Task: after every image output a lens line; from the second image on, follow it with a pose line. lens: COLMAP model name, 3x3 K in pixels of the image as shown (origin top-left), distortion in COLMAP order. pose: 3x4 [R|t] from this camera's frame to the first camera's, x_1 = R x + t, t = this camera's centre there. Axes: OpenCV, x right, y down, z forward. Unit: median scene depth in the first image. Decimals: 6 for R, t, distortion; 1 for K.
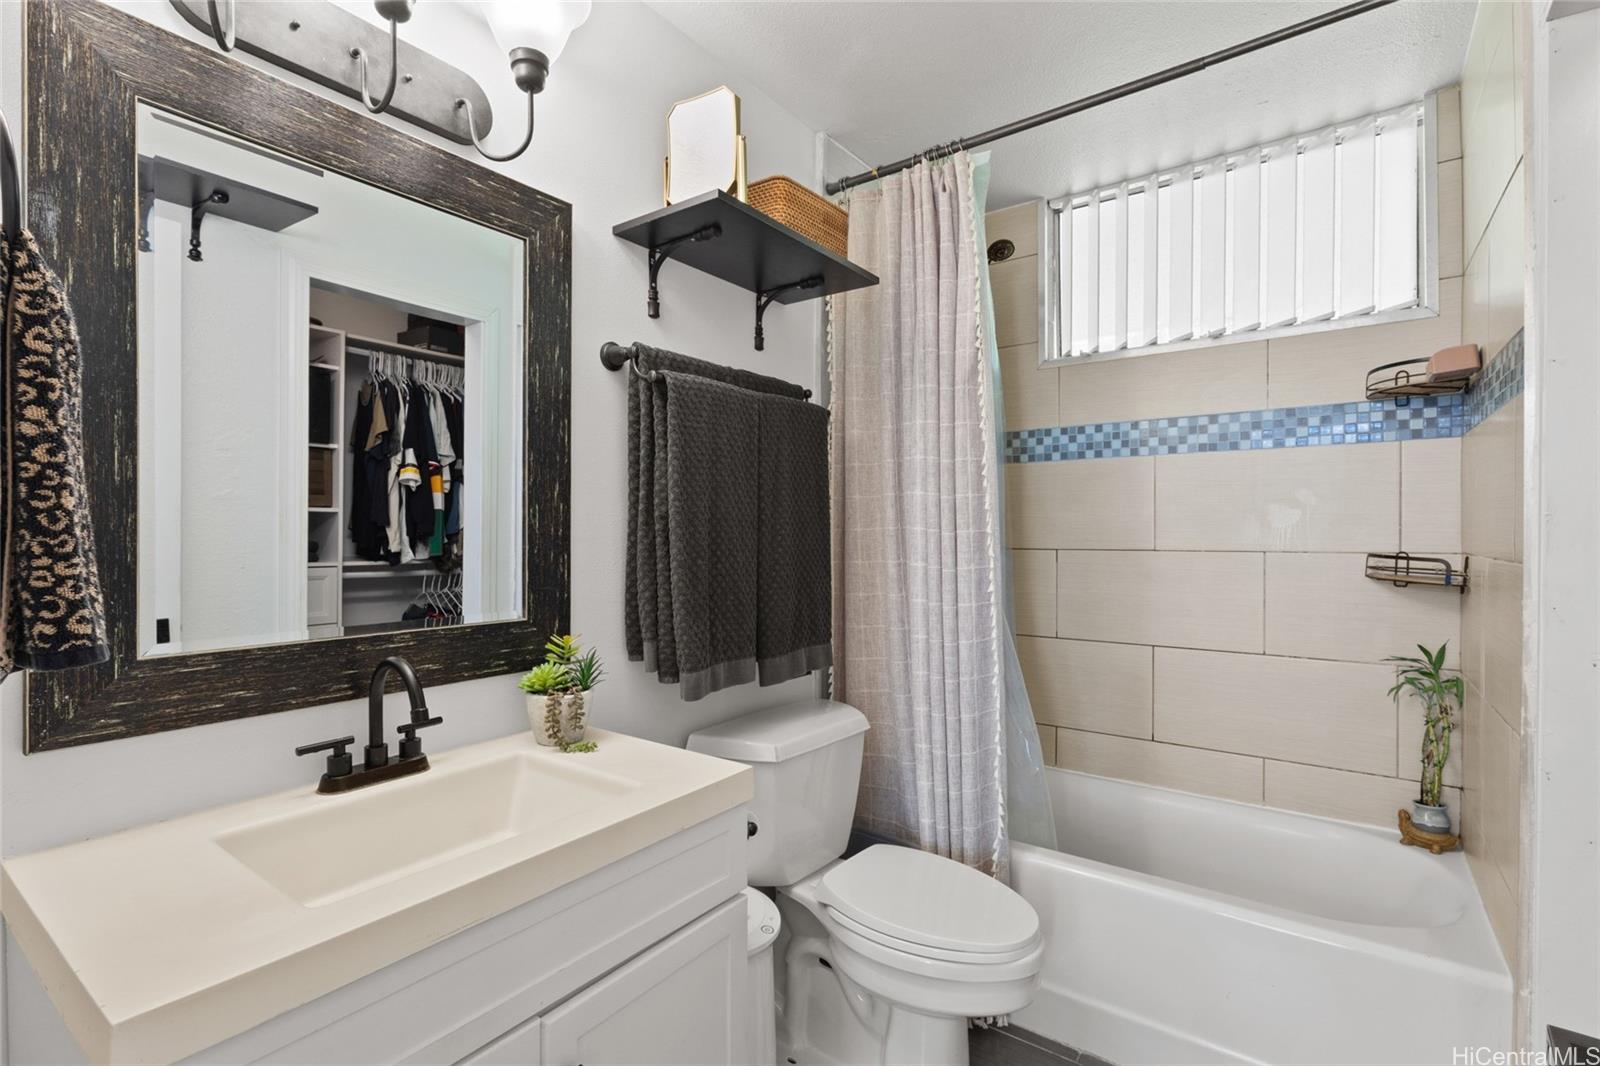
lens RADIAL K [[746.8, 0, 797.7], [0, 746.8, 532.6], [0, 0, 1]] dist [-0.000047, 0.001281]
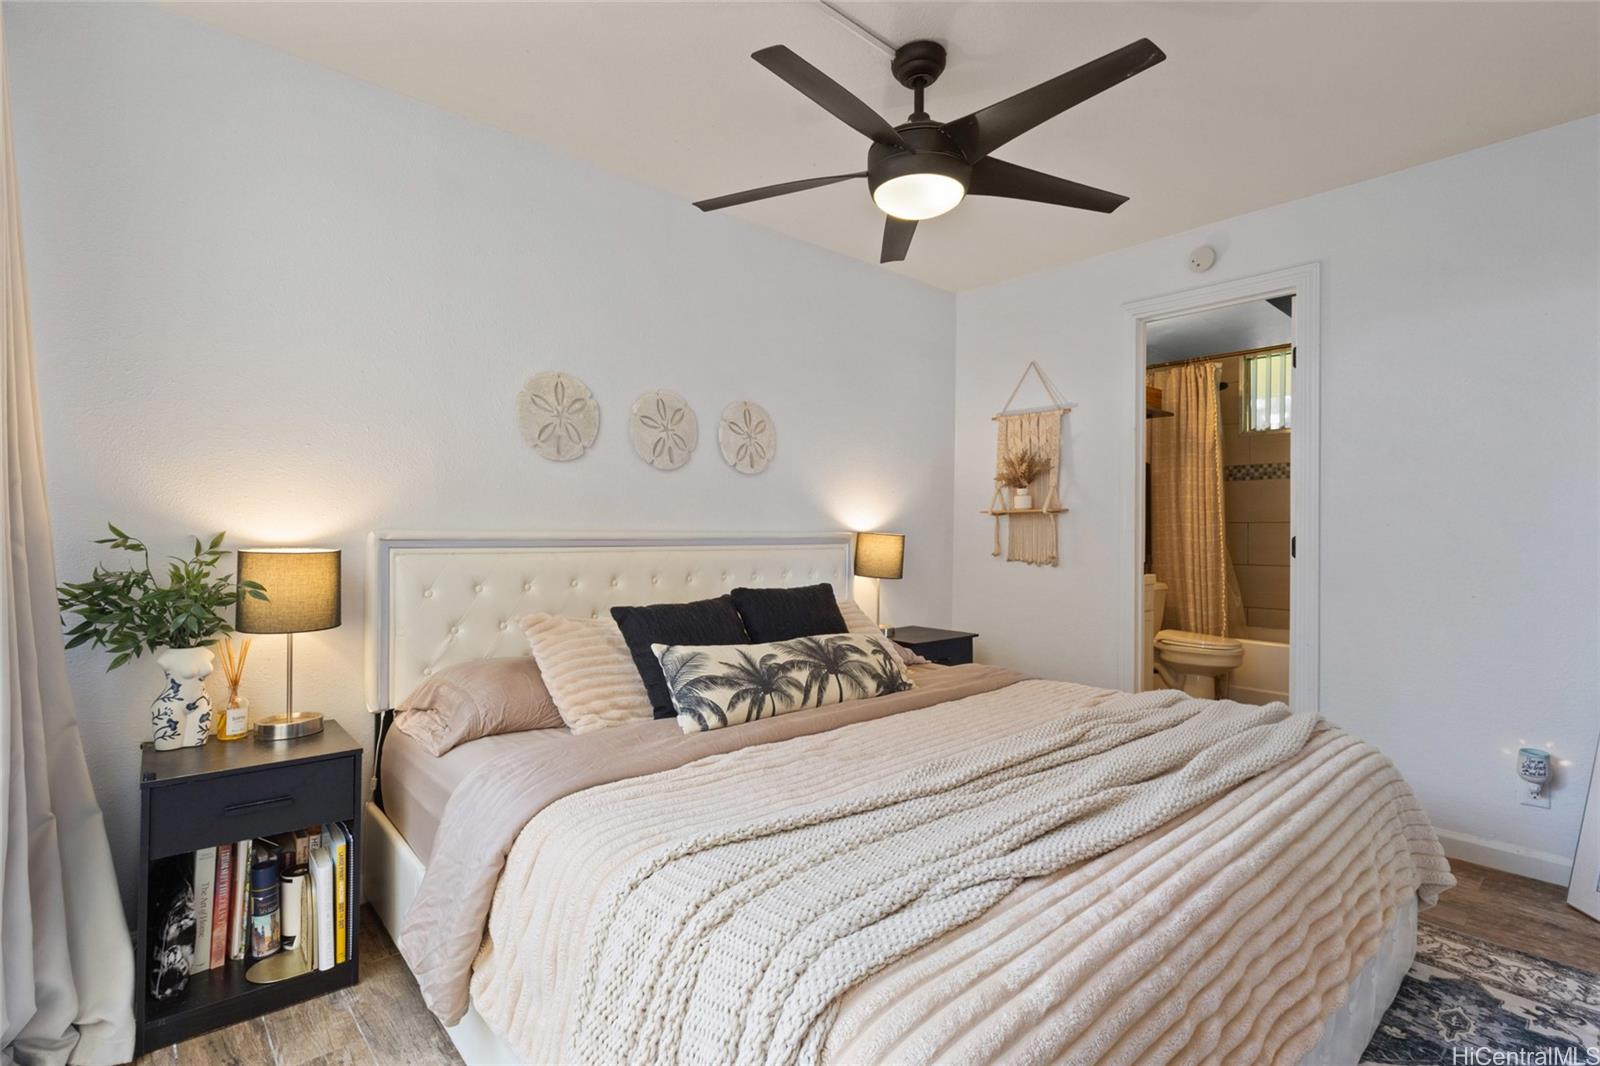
lens RADIAL K [[747.9, 0, 798.0], [0, 747.9, 539.3], [0, 0, 1]] dist [-0.000268, 0.001073]
pose [[0.979846, 0.002823, -0.199736, -0.626443], [-0.002450, 0.999995, 0.002112, 0.089497], [0.199741, -0.001580, 0.979847, -1.738891]]
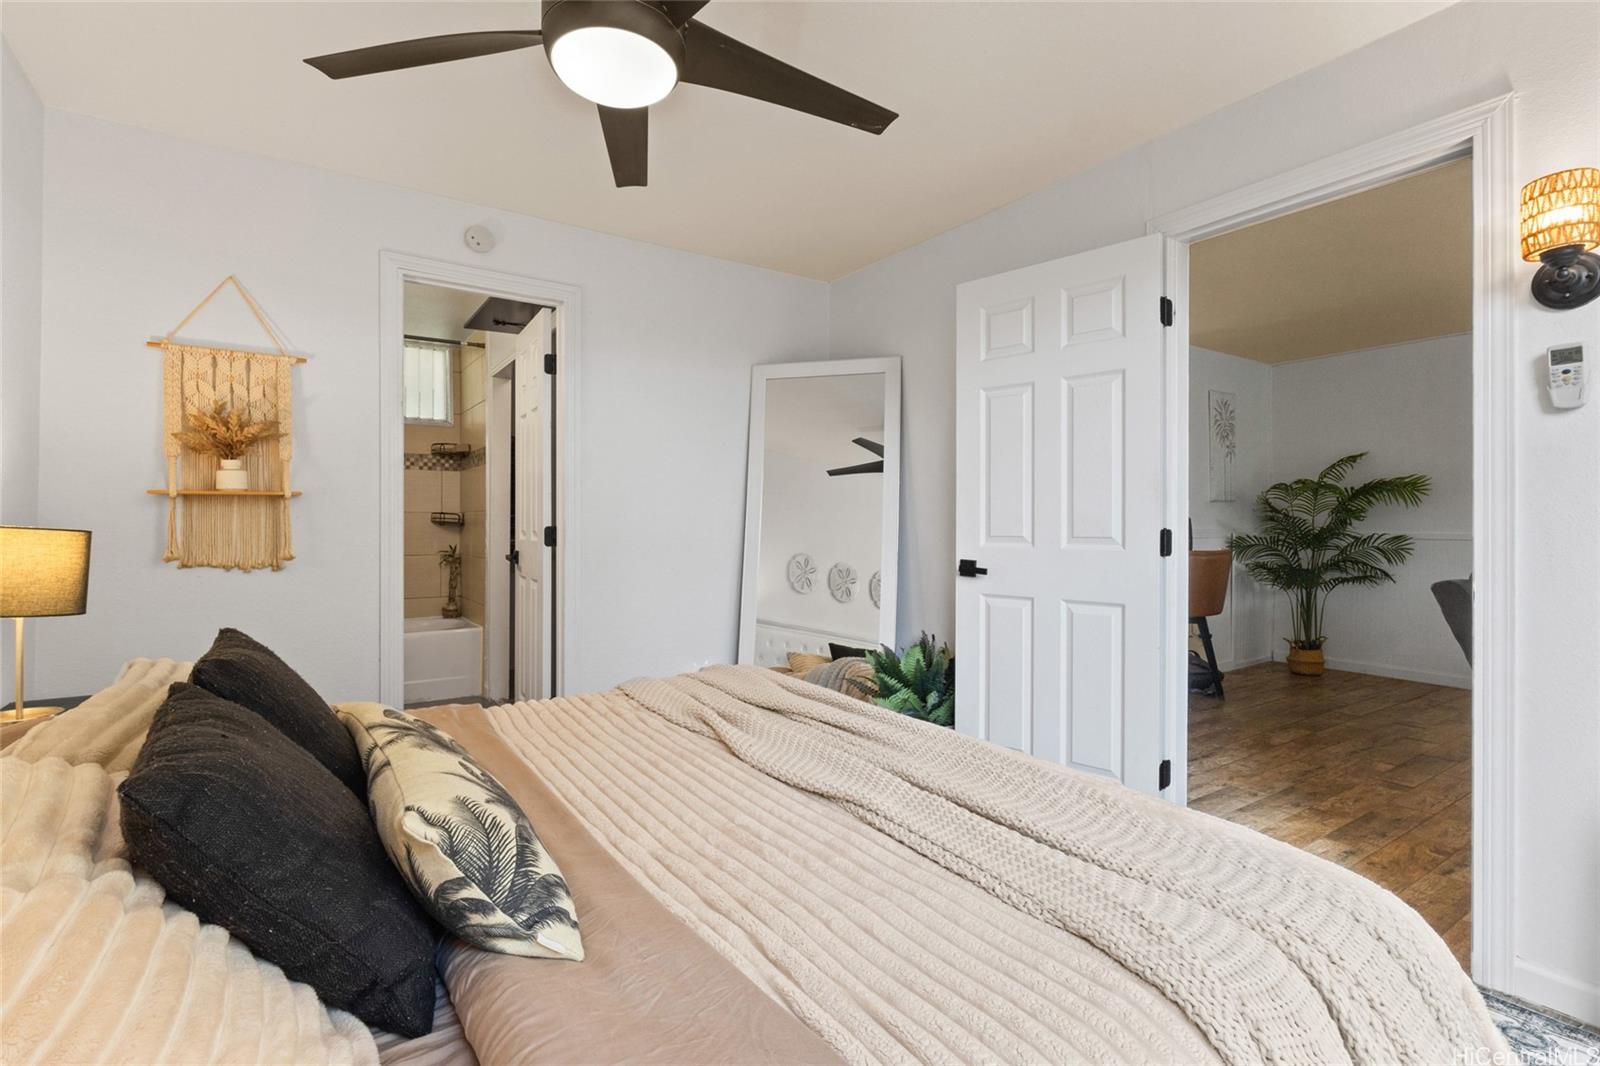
lens RADIAL K [[746.8, 0, 797.7], [0, 746.8, 532.6], [0, 0, 1]] dist [-0.000047, 0.001281]
pose [[0.343660, -0.006413, 0.939072, -1.296354], [-0.001947, 0.999970, 0.007541, 0.077462], [-0.939092, -0.004420, 0.343637, -1.142226]]
